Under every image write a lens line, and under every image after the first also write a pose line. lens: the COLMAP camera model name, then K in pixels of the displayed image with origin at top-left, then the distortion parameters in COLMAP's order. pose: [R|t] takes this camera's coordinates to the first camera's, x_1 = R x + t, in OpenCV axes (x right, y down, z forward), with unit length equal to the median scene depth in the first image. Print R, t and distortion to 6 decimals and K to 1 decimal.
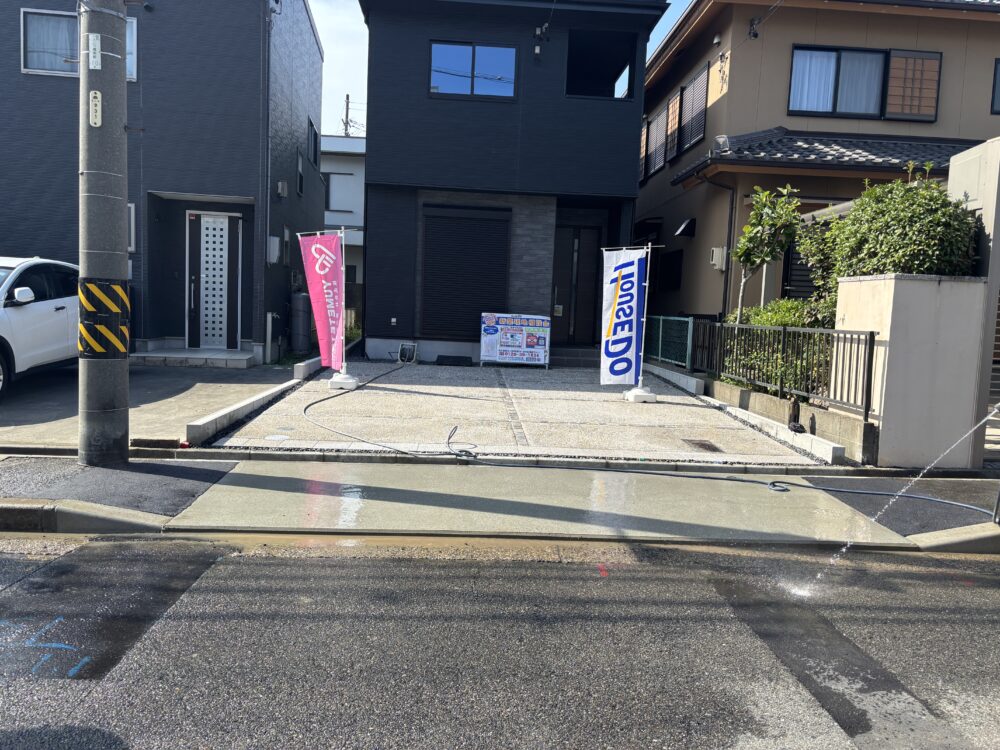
lens RADIAL K [[752.5, 0, 499.7], [0, 752.5, 377.7], [0, 0, 1]] dist [0.031292, -0.018163]
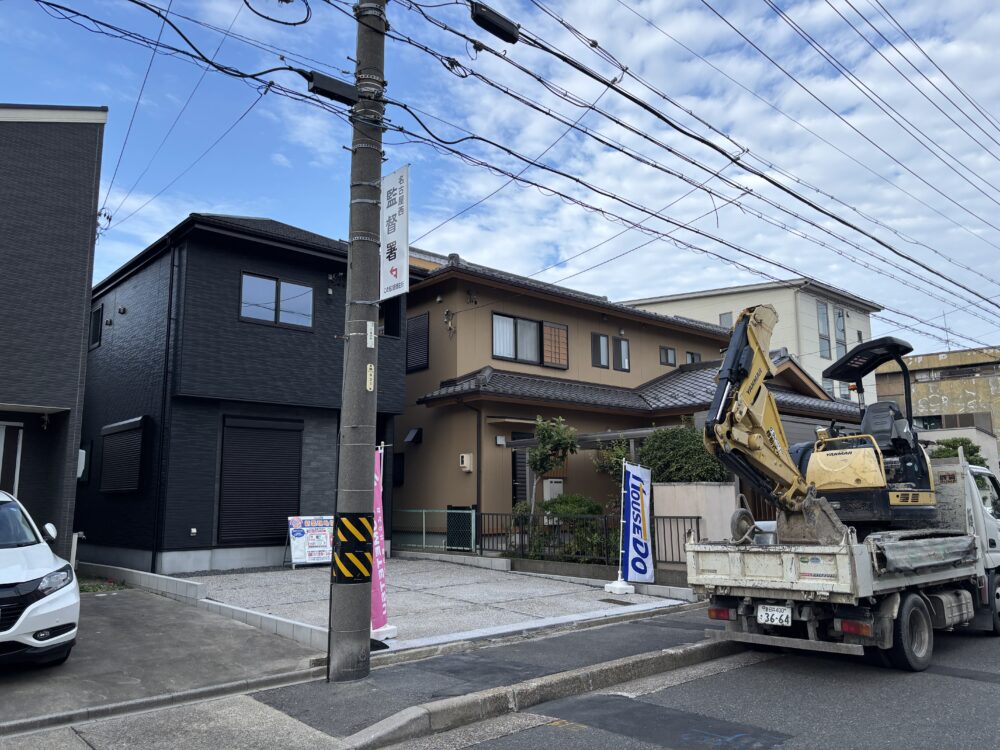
lens RADIAL K [[752.5, 0, 500.8], [0, 752.5, 371.2], [0, 0, 1]] dist [0.031292, -0.018163]
pose [[0.770887, 0.058255, 0.634303, -0.481021], [0.098826, 0.972813, -0.209450, -0.033480], [-0.629259, 0.224147, 0.744171, -0.029128]]
